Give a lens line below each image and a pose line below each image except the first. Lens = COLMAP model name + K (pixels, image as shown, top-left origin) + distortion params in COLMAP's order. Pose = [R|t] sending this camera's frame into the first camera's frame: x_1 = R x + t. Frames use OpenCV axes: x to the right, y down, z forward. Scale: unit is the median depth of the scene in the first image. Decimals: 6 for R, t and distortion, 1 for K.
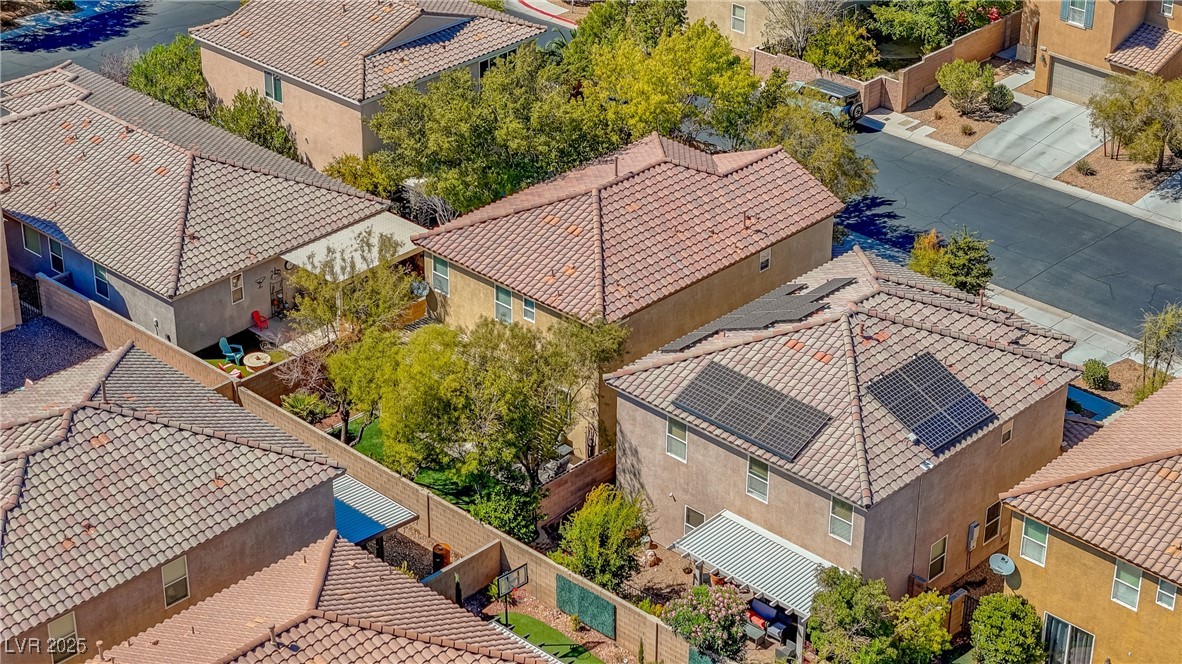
lens RADIAL K [[2381.8, 0, 591.0], [0, 2381.8, 332.0], [0, 0, 1]] dist [-0.163782, 0.154464]
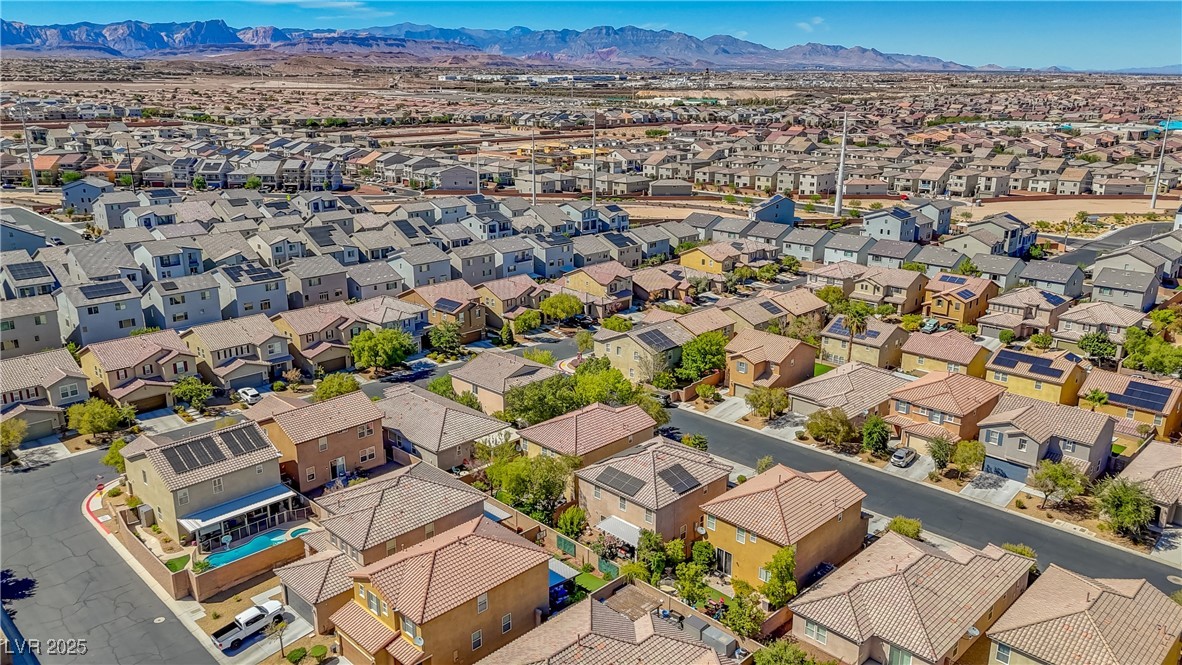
lens RADIAL K [[865.6, 0, 593.1], [0, 865.6, 326.9], [0, 0, 1]] dist [0.078905, -0.087026]
pose [[0.999867, 0.001829, -0.016211, 0.043070], [-0.005329, 0.975813, -0.218544, 0.073241], [0.015419, 0.218601, 0.975692, -0.126778]]
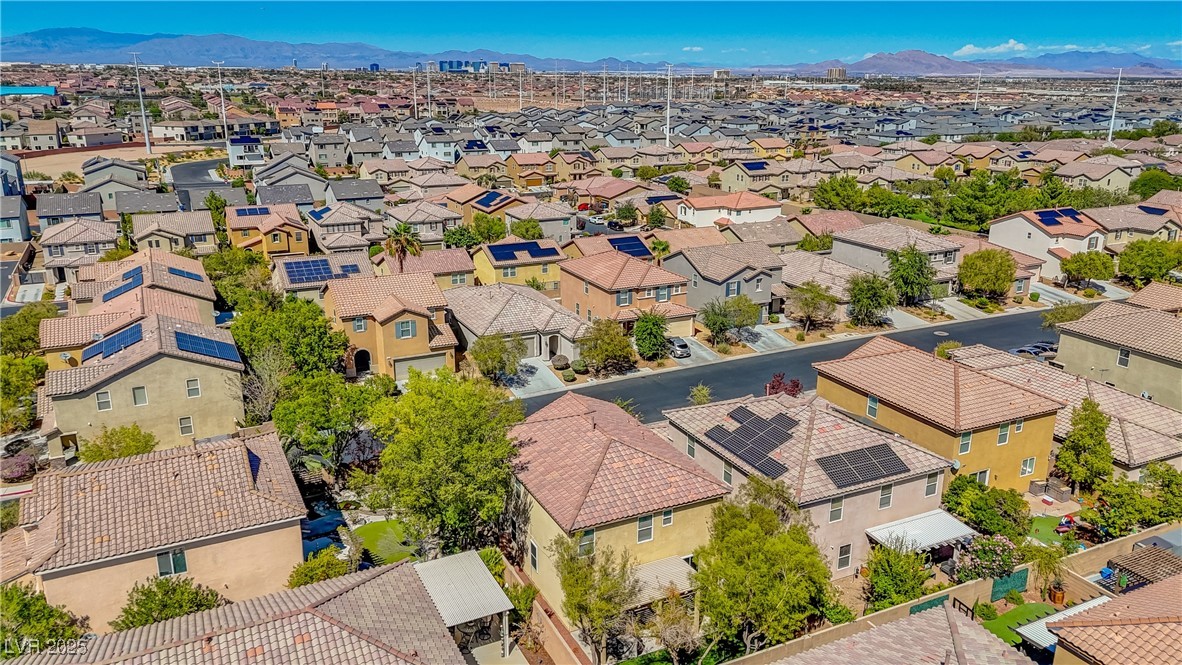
lens RADIAL K [[865.6, 0, 593.1], [0, 865.6, 326.9], [0, 0, 1]] dist [0.078905, -0.087026]
pose [[0.337462, -0.271479, 0.901343, -0.471361], [0.448297, 0.888306, 0.099710, -0.179834], [-0.827737, 0.370421, 0.421473, 0.747149]]
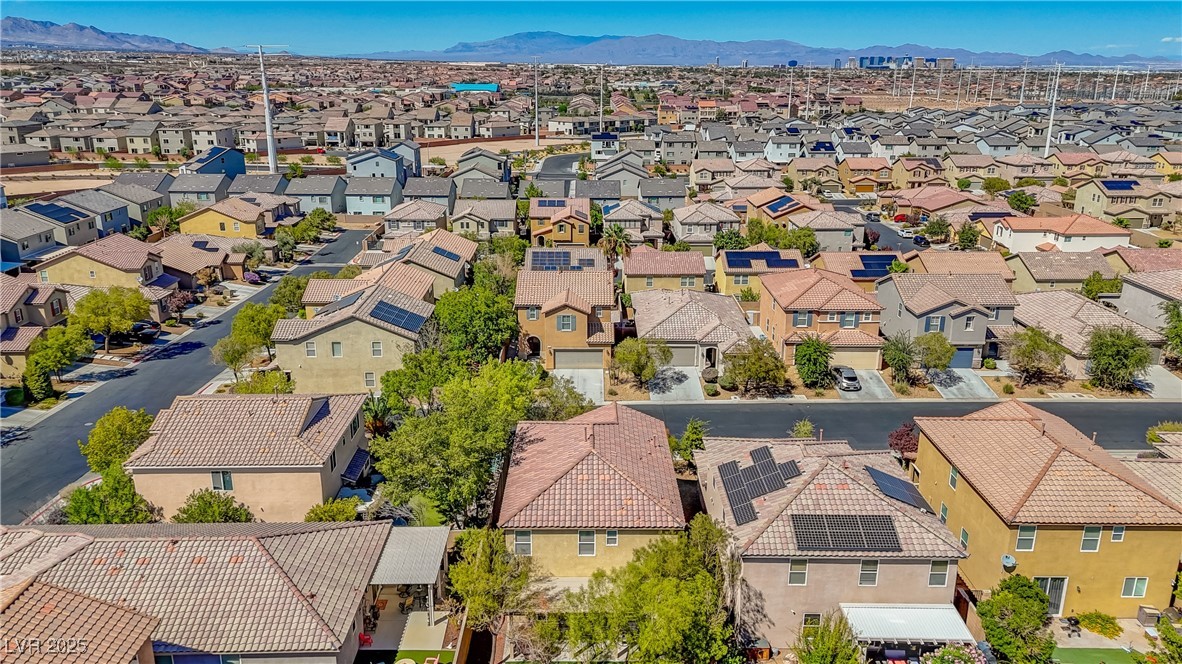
lens RADIAL K [[865.6, 0, 593.1], [0, 865.6, 326.4], [0, 0, 1]] dist [0.078905, -0.087026]
pose [[0.714575, -0.204309, 0.669060, -0.353361], [0.334072, 0.939962, -0.069765, -0.094865], [-0.614638, 0.273366, 0.739927, 0.558433]]
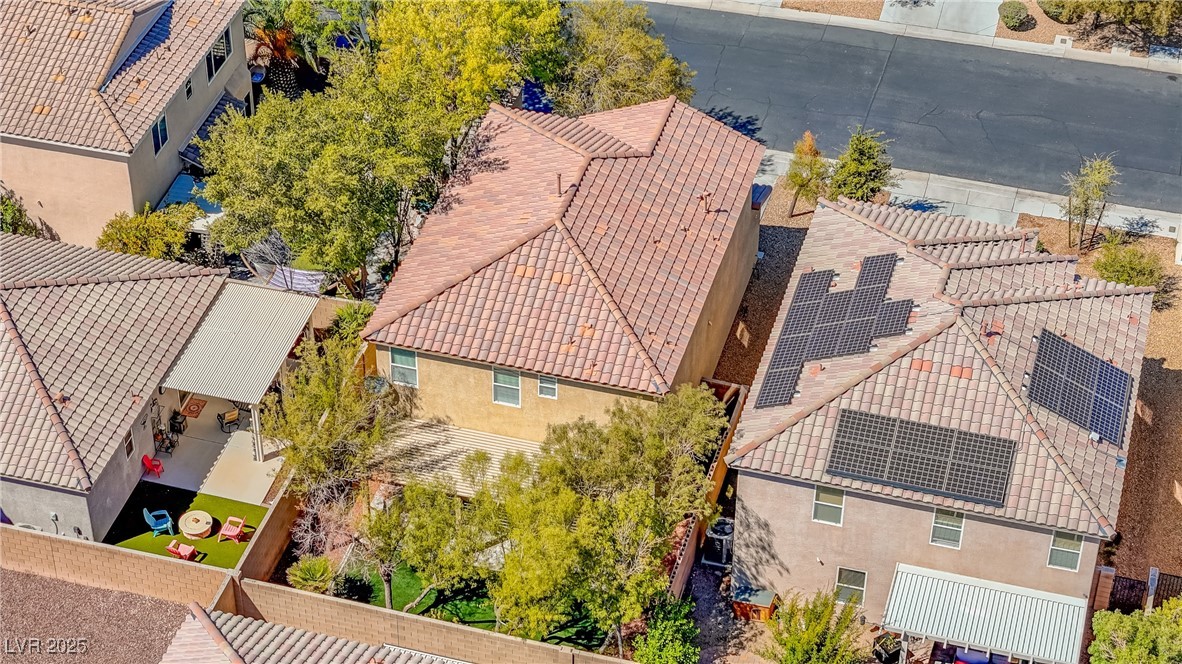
lens RADIAL K [[2381.8, 0, 591.0], [0, 2381.8, 332.0], [0, 0, 1]] dist [-0.163782, 0.154464]
pose [[0.881508, -0.293833, 0.369602, -0.311115], [0.224007, 0.949327, 0.220451, -0.205282], [-0.415649, -0.111536, 0.902660, 0.220096]]
